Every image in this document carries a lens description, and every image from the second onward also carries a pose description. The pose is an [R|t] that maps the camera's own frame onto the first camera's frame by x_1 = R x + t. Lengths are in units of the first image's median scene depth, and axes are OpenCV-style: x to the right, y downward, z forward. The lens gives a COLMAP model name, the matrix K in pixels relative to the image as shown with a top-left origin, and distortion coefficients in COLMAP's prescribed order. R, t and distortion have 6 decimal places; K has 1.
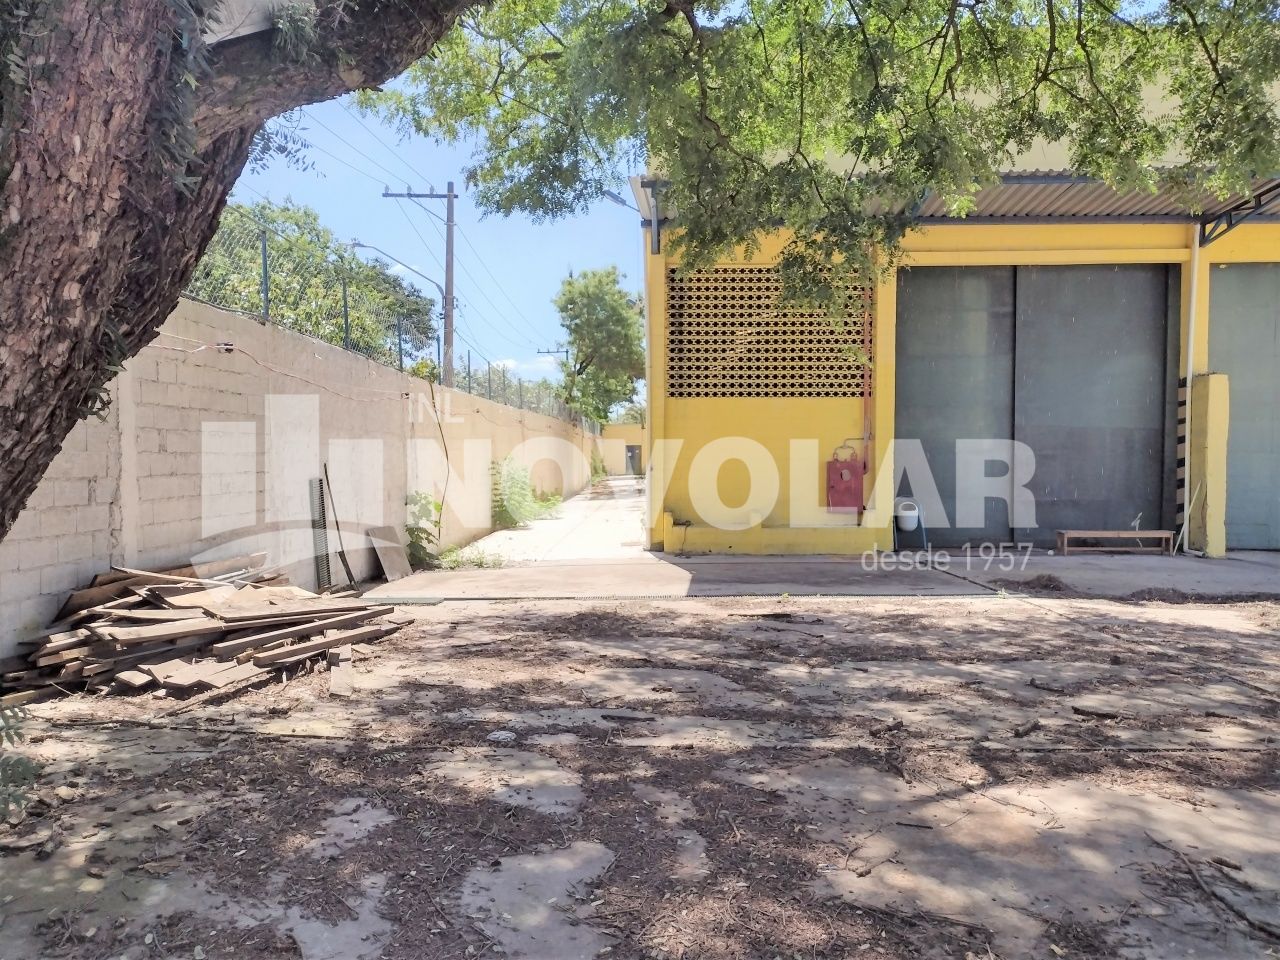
lens RADIAL K [[978.9, 0, 638.8], [0, 978.9, 480.2], [0, 0, 1]] dist [0.023557, -0.035742]
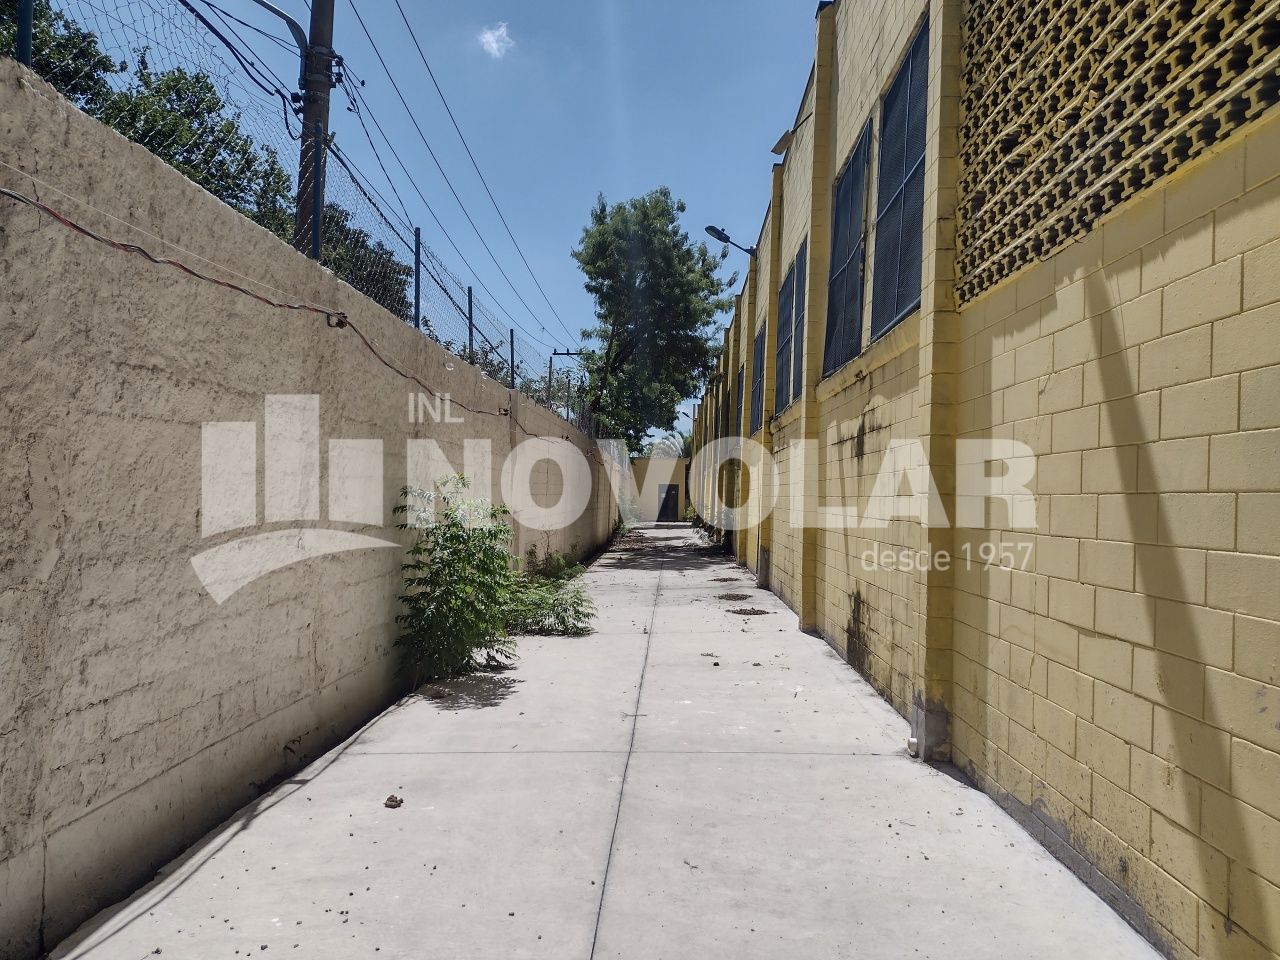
lens RADIAL K [[978.9, 0, 639.3], [0, 978.9, 477.6], [0, 0, 1]] dist [0.023557, -0.035742]
pose [[0.999725, -0.009940, -0.021230, -0.030481], [0.009252, 0.999437, -0.032261, -0.001156], [0.021538, 0.032056, 0.999254, 0.328894]]
